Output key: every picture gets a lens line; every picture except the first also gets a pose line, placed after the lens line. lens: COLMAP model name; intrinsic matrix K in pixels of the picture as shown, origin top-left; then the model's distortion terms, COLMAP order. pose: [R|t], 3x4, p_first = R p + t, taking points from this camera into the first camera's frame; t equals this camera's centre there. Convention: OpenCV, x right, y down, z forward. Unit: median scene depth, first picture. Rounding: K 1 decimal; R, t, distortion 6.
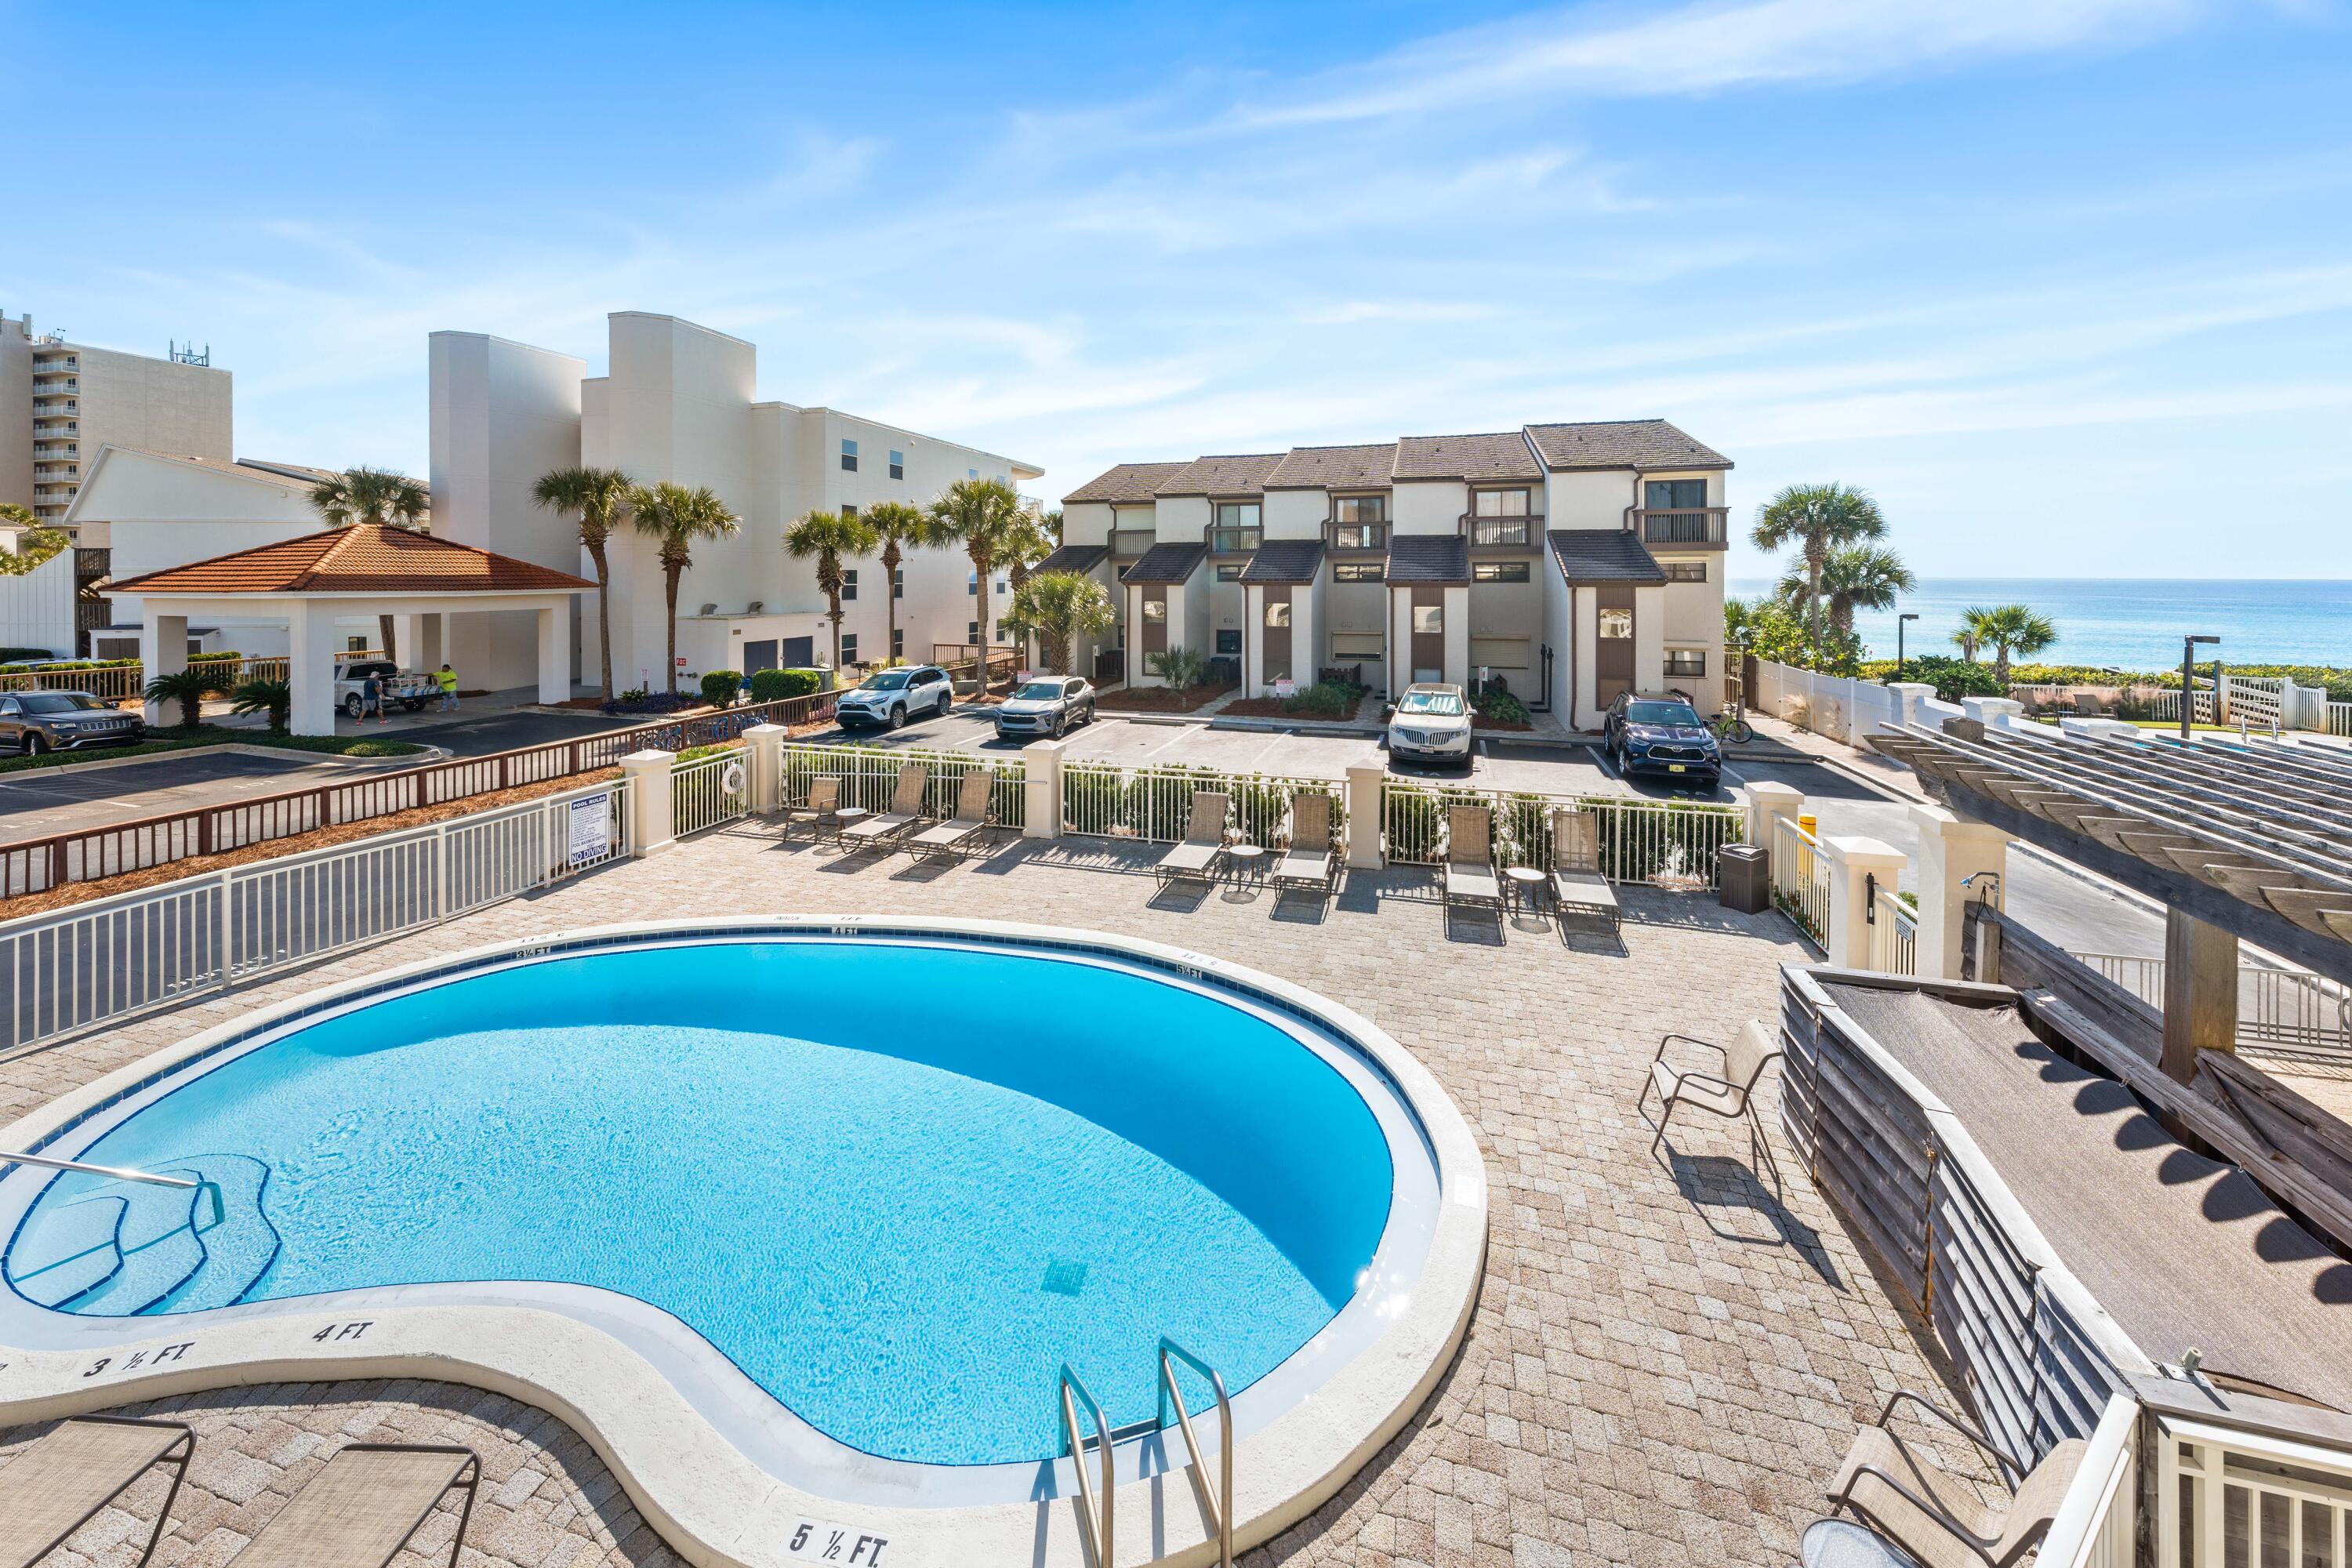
lens RADIAL K [[881.1, 0, 1180.6], [0, 881.1, 582.1], [0, 0, 1]] dist [-0.003228, 0.000315]
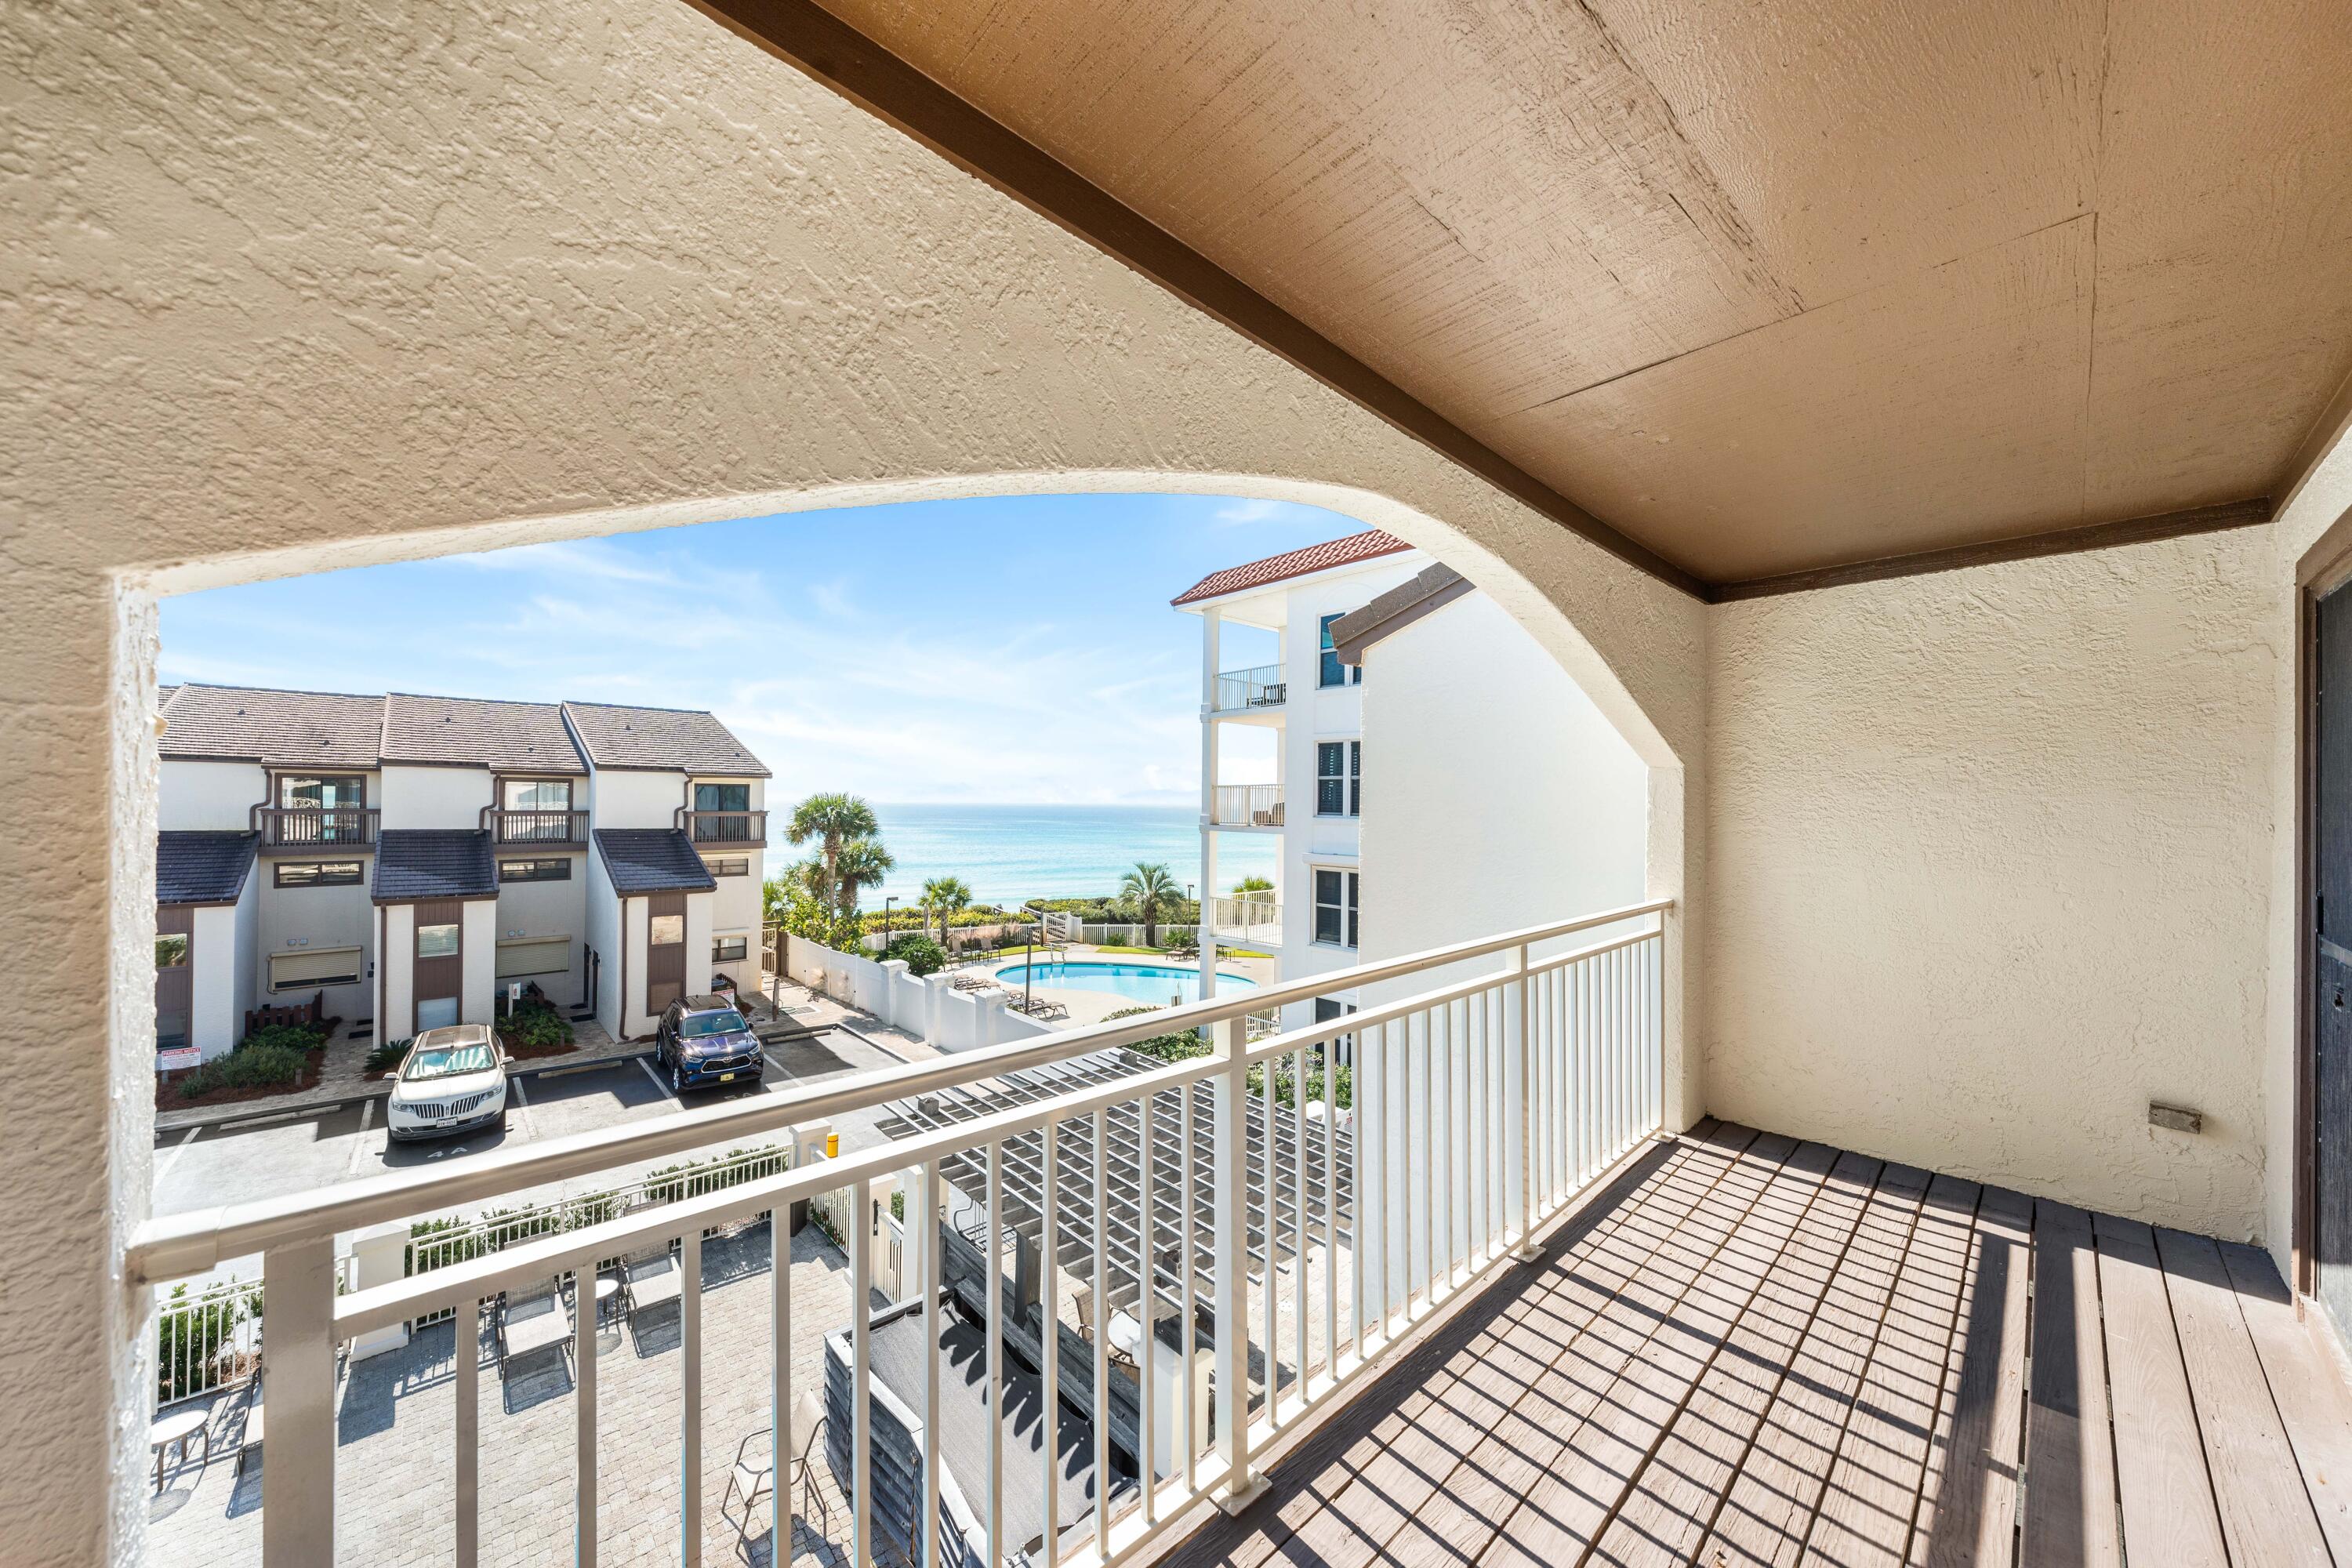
lens RADIAL K [[833.0, 0, 1170.6], [0, 833.0, 796.2], [0, 0, 1]] dist [-0.002593, -0.000053]
pose [[0.524486, 0.009608, 0.851365, -0.033312], [-0.008170, 0.999947, -0.006252, -0.089928], [-0.851380, -0.003676, 0.524537, -0.030991]]
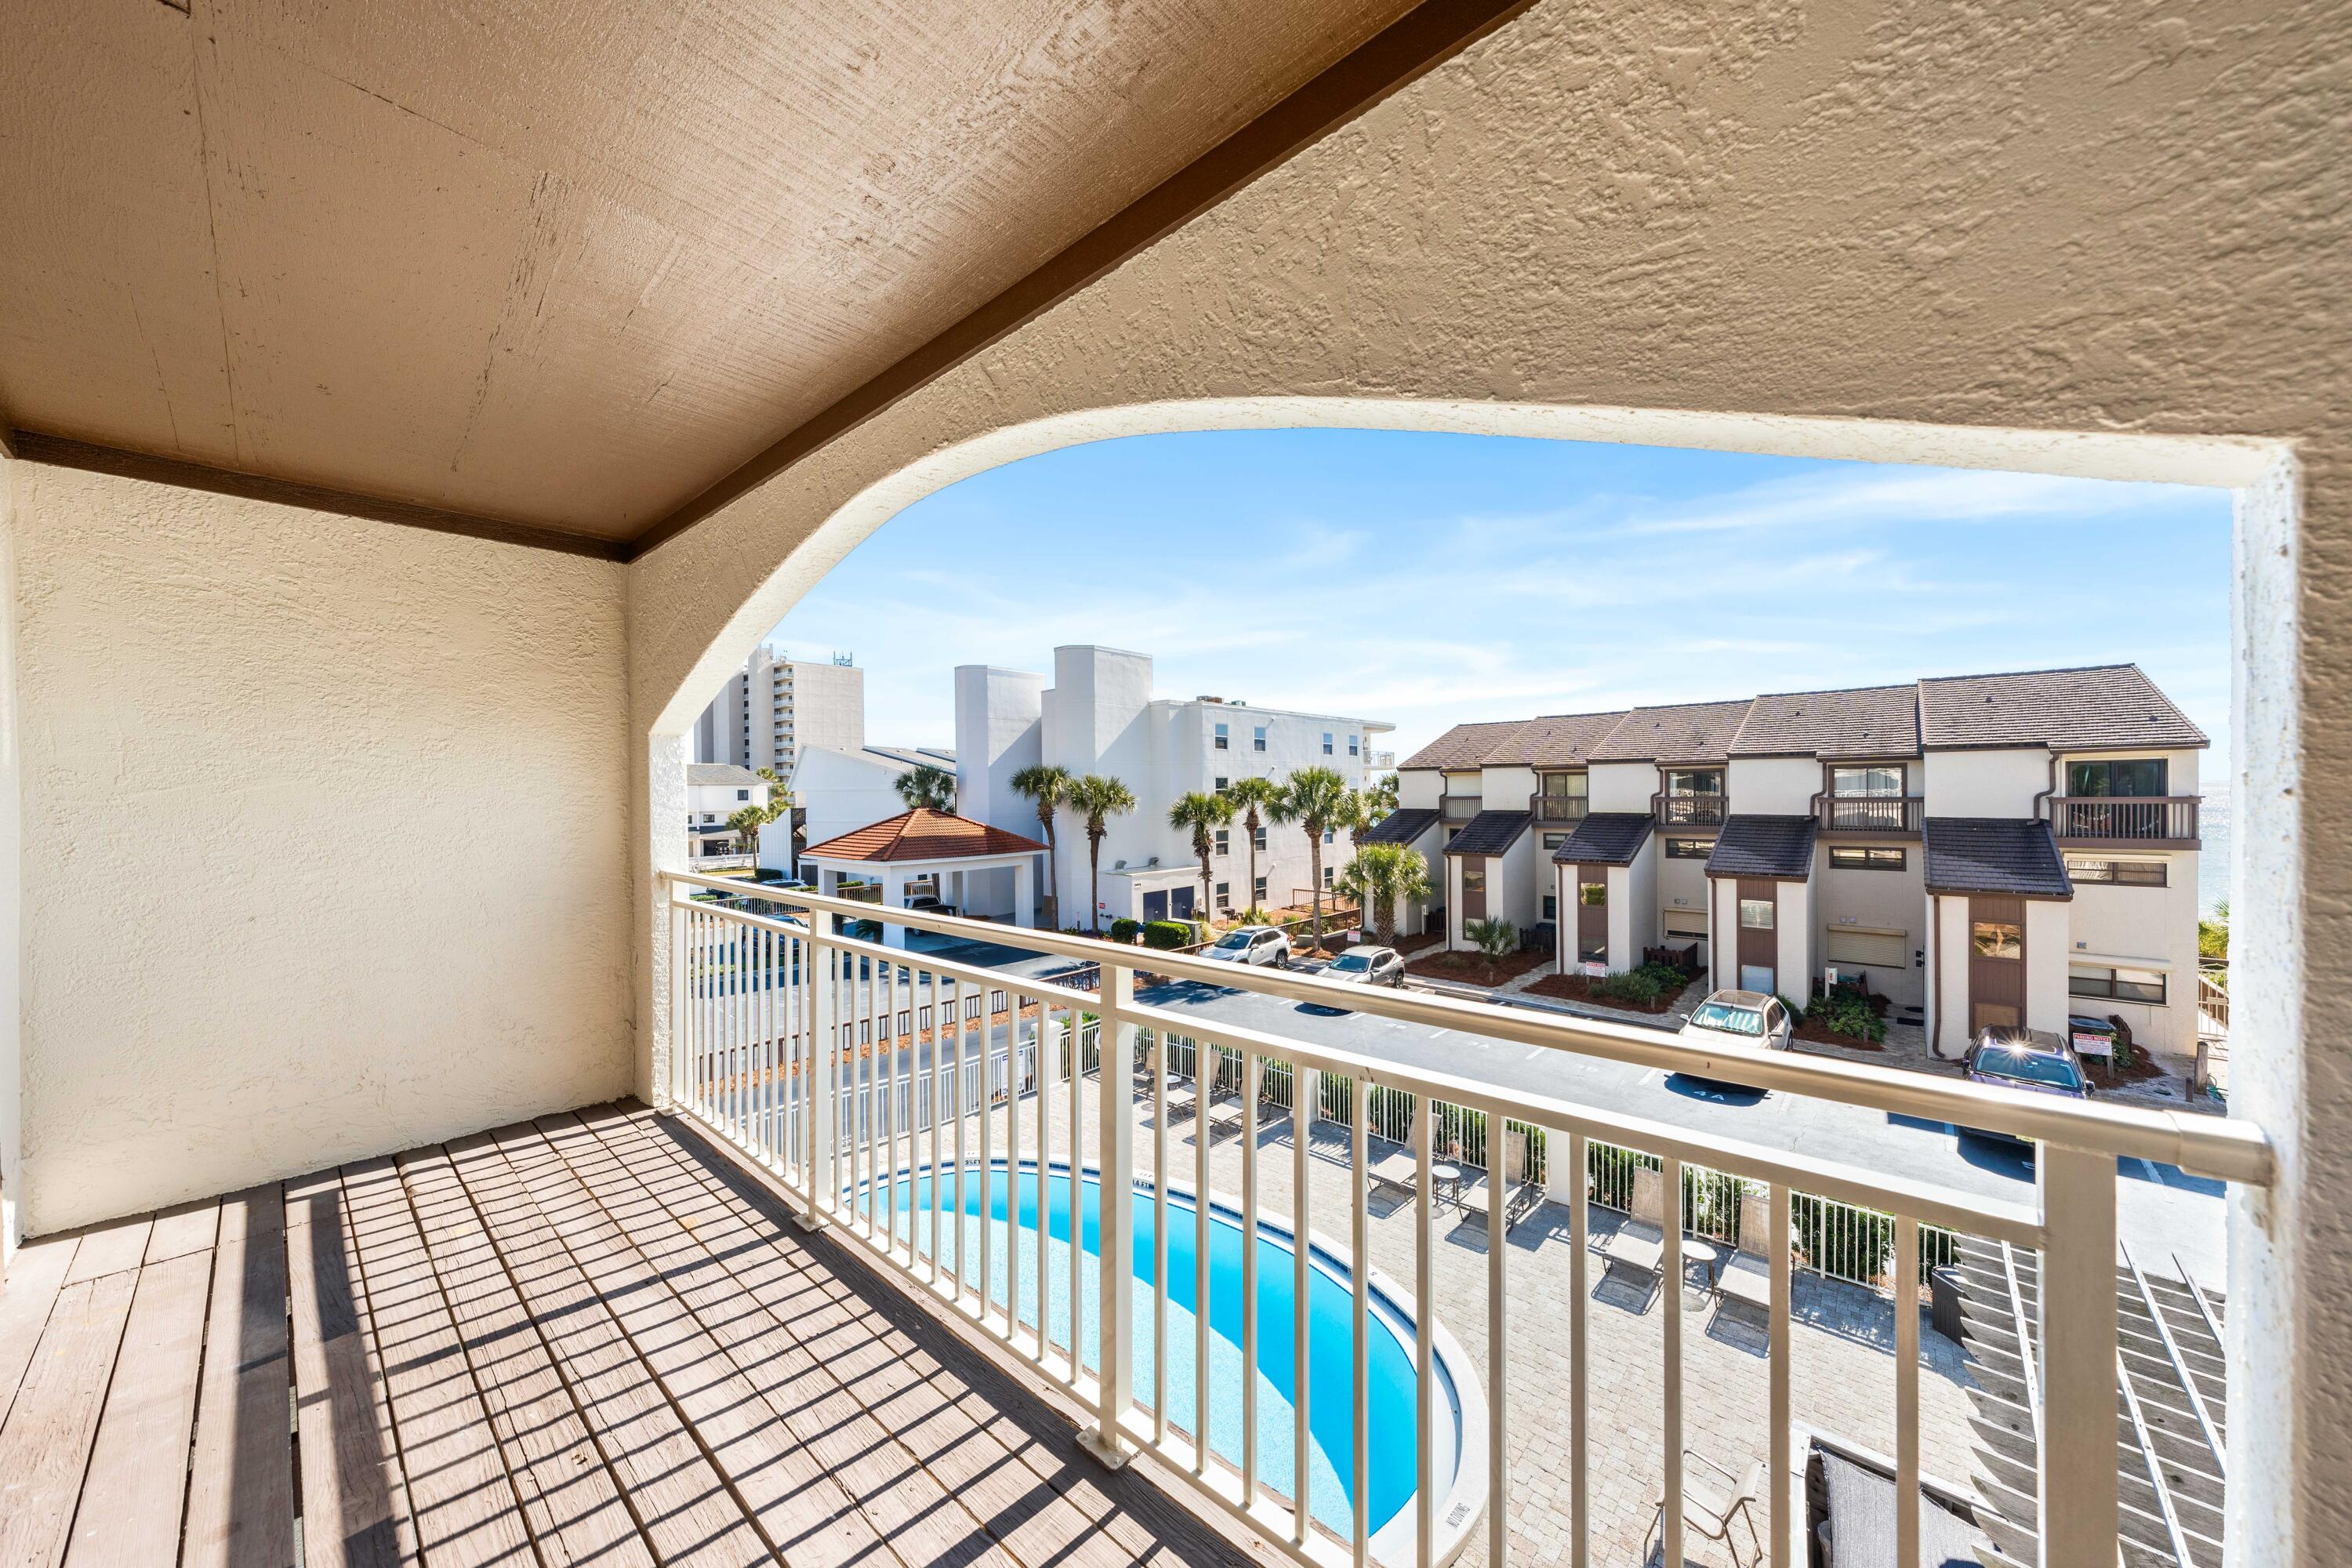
lens RADIAL K [[813.2, 0, 1177.4], [0, 813.2, 786.9], [0, 0, 1]] dist [-0.002351, -0.000042]
pose [[0.896240, -0.016152, -0.443276, 0.099217], [0.013100, 0.999865, -0.009946, -0.086358], [0.443376, 0.003107, 0.896330, -0.066698]]
